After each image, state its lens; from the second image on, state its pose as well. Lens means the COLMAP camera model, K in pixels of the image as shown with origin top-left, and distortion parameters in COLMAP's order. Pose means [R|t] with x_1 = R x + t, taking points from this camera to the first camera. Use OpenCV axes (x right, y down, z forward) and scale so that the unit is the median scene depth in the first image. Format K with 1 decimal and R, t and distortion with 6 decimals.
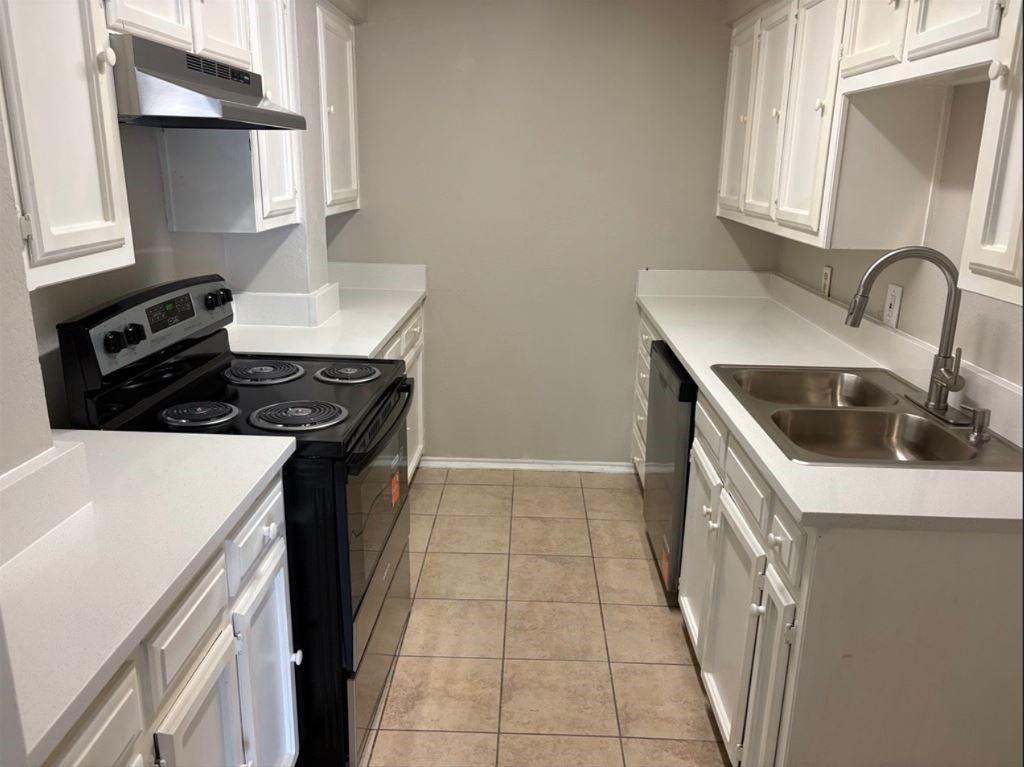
lens RADIAL K [[761.5, 0, 514.9], [0, 761.5, 396.8], [0, 0, 1]] dist [0.027216, -0.049190]
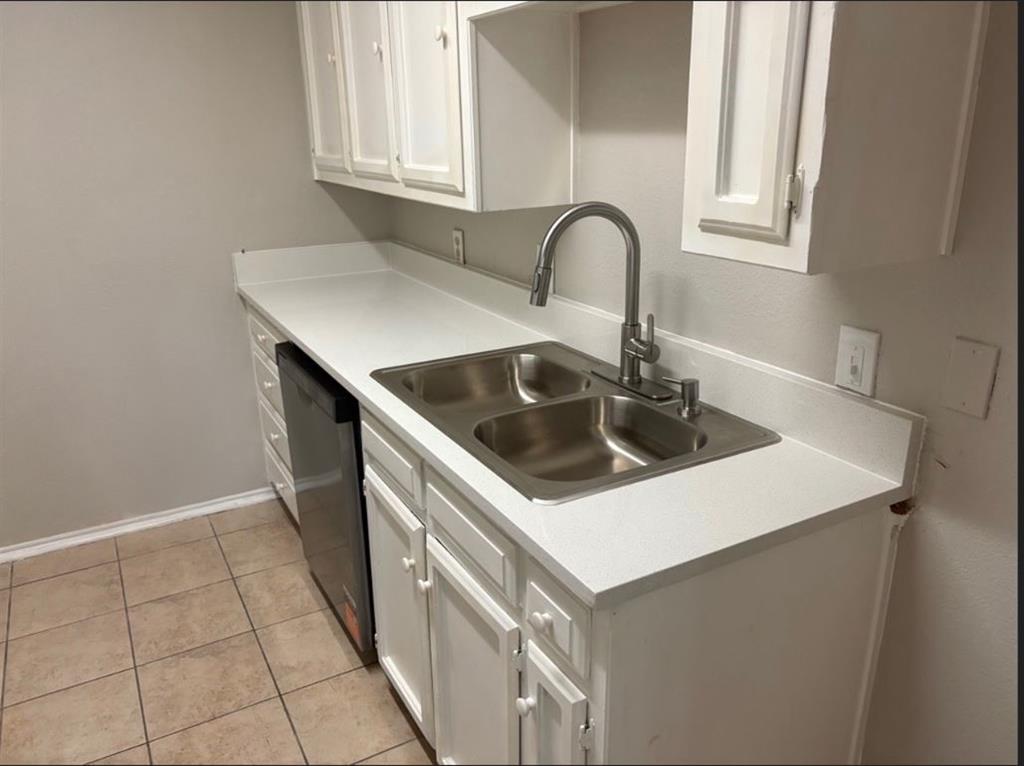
lens RADIAL K [[761.5, 0, 514.9], [0, 761.5, 396.3], [0, 0, 1]] dist [0.027216, -0.049190]
pose [[0.856544, -0.195321, 0.477683, 0.006476], [0.173735, 0.980719, 0.089481, -0.062967], [-0.485951, 0.006346, 0.873963, 0.251520]]
